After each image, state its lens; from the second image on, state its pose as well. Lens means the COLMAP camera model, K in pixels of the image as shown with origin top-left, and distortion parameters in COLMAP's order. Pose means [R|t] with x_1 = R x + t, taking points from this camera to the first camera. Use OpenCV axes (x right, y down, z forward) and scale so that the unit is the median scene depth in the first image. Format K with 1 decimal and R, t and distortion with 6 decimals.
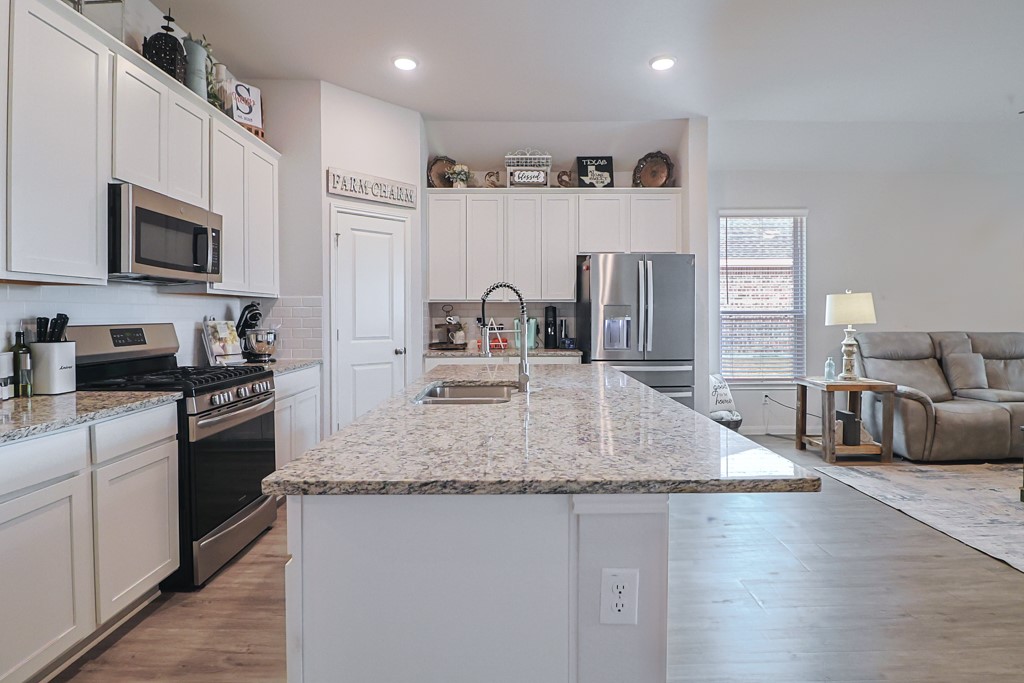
lens RADIAL K [[521.2, 0, 515.5], [0, 521.2, 322.4], [0, 0, 1]] dist [-0.004013, -0.011528]
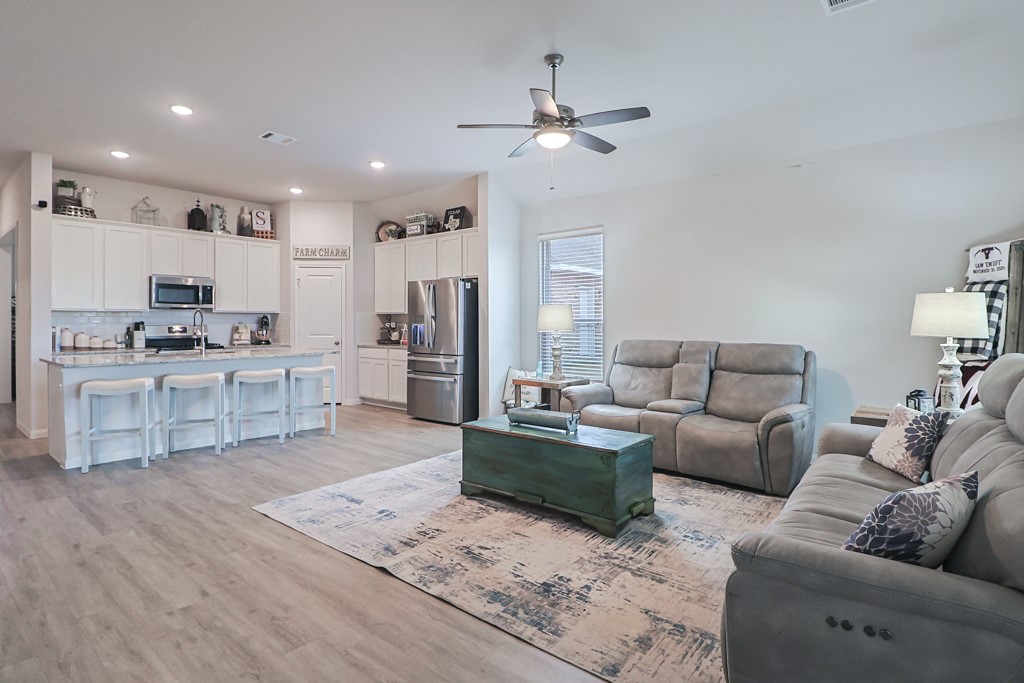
lens RADIAL K [[521.2, 0, 511.1], [0, 521.2, 322.5], [0, 0, 1]] dist [-0.004013, -0.011528]
pose [[0.766668, 0.004848, -0.642025, 1.373222], [-0.011106, 0.999922, -0.005711, -0.008124], [0.641948, 0.011508, 0.766662, 0.040843]]
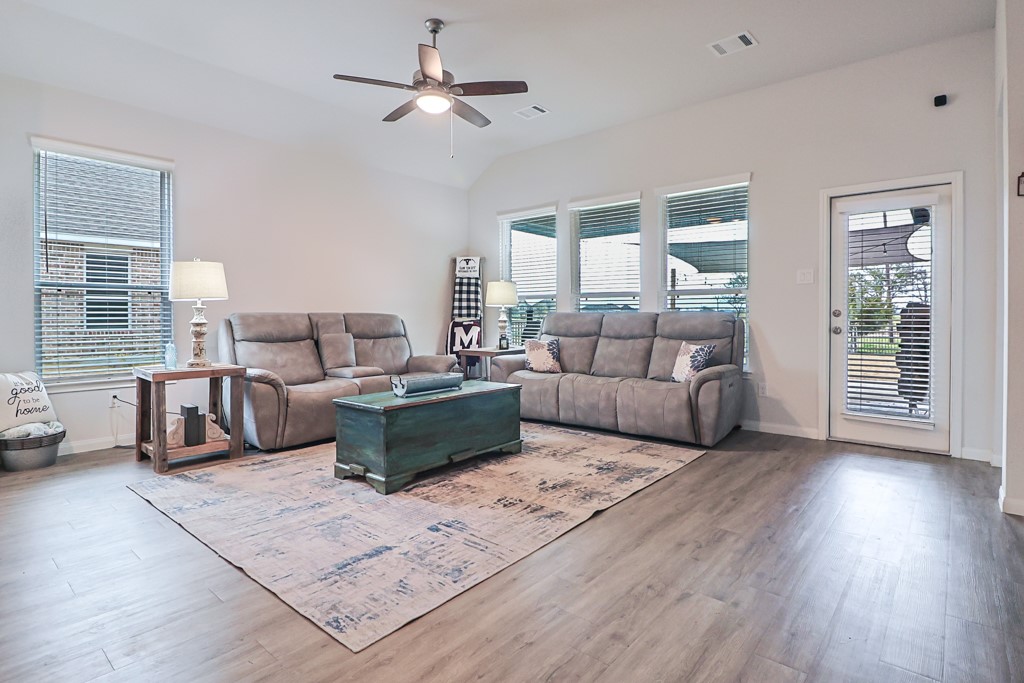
lens RADIAL K [[521.2, 0, 513.4], [0, 521.2, 324.0], [0, 0, 1]] dist [-0.004013, -0.011528]
pose [[0.651112, -0.006640, 0.758953, 0.353994], [0.006889, 0.999972, 0.002839, 0.045485], [-0.758951, 0.003380, 0.651139, 0.077858]]
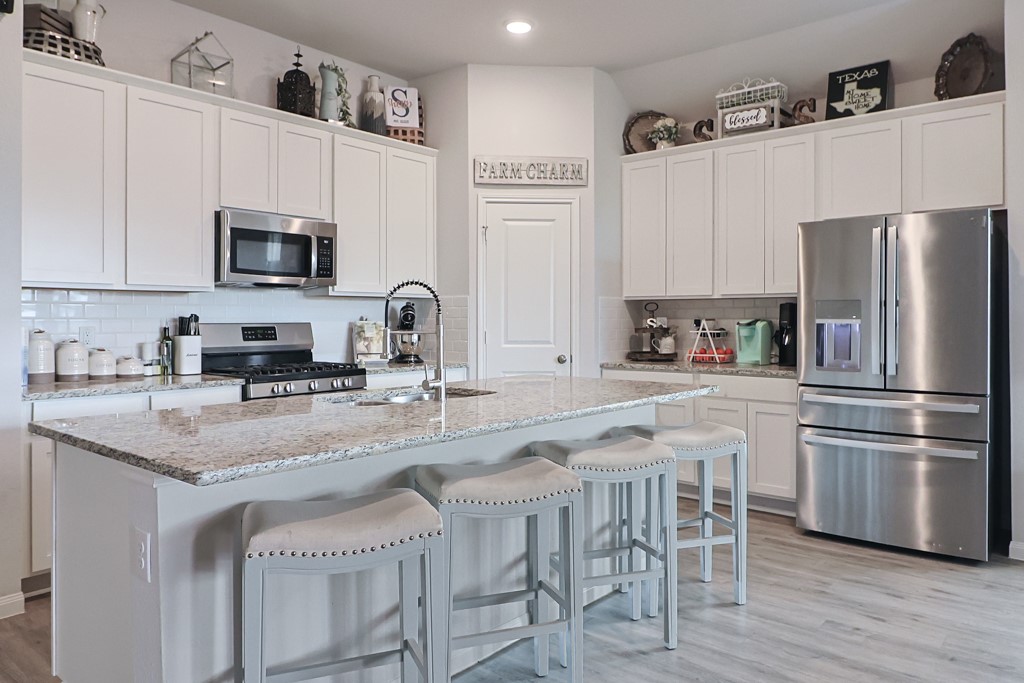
lens RADIAL K [[710.3, 0, 508.8], [0, 710.3, 317.5], [0, 0, 1]] dist [0.003781, -0.010405]
pose [[0.756662, 0.001695, -0.653804, 0.469397], [-0.010234, 0.999905, -0.009252, 0.000222], [0.653726, 0.013692, 0.756607, 0.081159]]
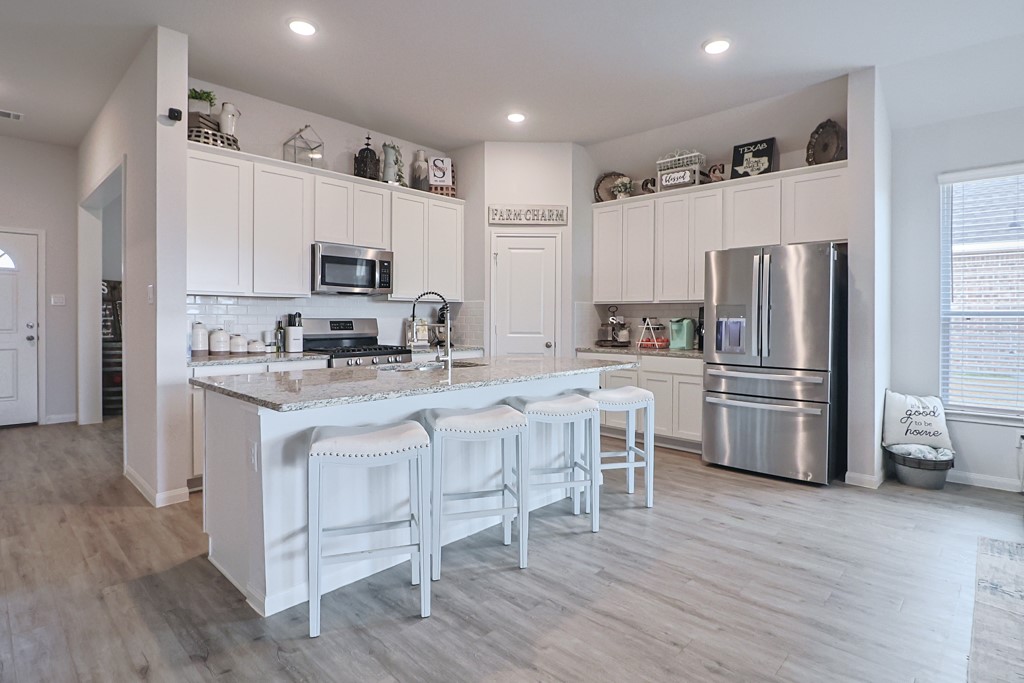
lens RADIAL K [[521.2, 0, 511.1], [0, 521.2, 322.2], [0, 0, 1]] dist [-0.004013, -0.011528]
pose [[0.721525, 0.013791, -0.692251, 0.566999], [-0.016184, 0.999864, 0.003051, 0.000896], [0.692200, 0.009002, 0.721650, 0.063815]]
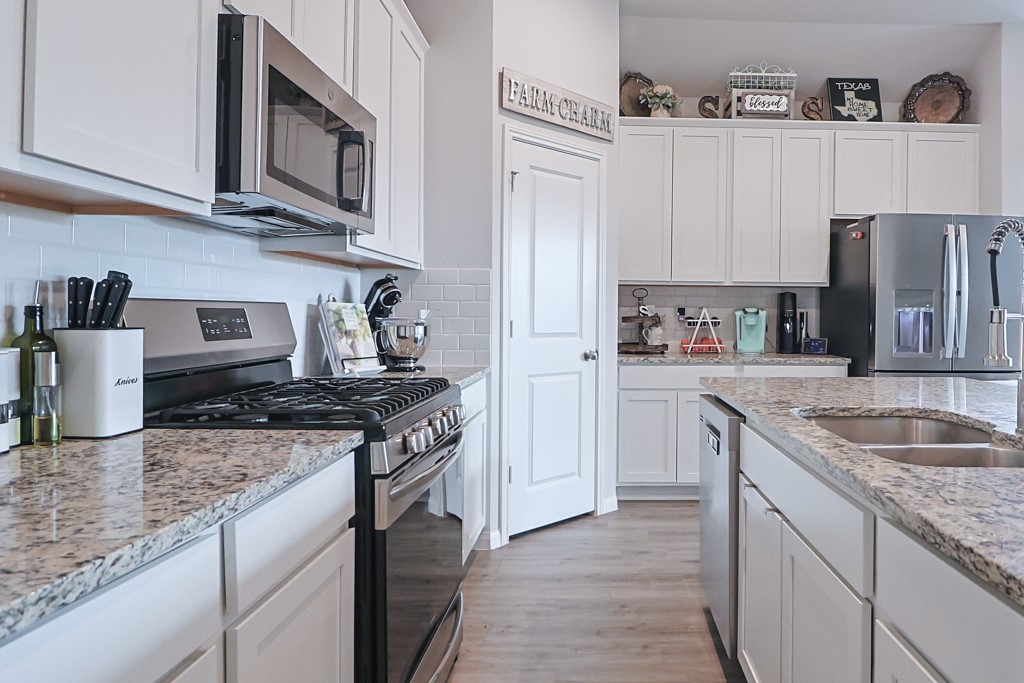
lens RADIAL K [[631.7, 0, 619.2], [0, 631.7, 319.2], [0, 0, 1]] dist [-0.006323, -0.007720]
pose [[0.999472, 0.010324, 0.030816, -0.216831], [-0.010156, 0.999933, -0.005624, 0.013810], [-0.030872, 0.005308, 0.999509, 0.199898]]
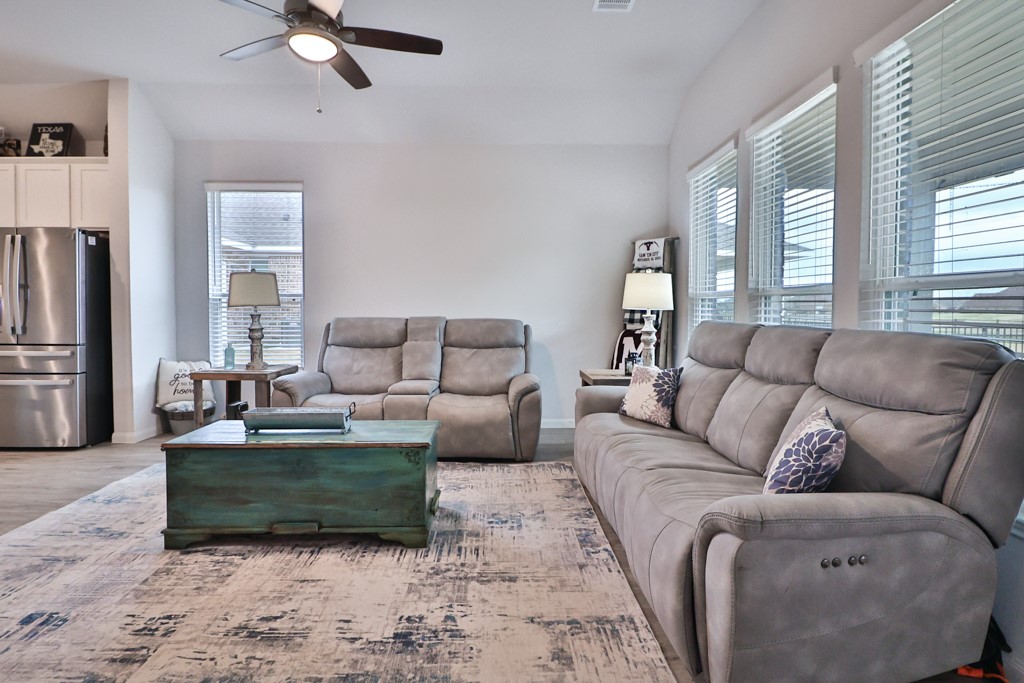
lens RADIAL K [[521.2, 0, 514.8], [0, 521.2, 322.8], [0, 0, 1]] dist [-0.004013, -0.011528]
pose [[0.999705, 0.009299, 0.022451, 1.124322], [-0.009674, 0.999814, 0.016664, 0.011896], [-0.022292, -0.016877, 0.999609, 0.084041]]
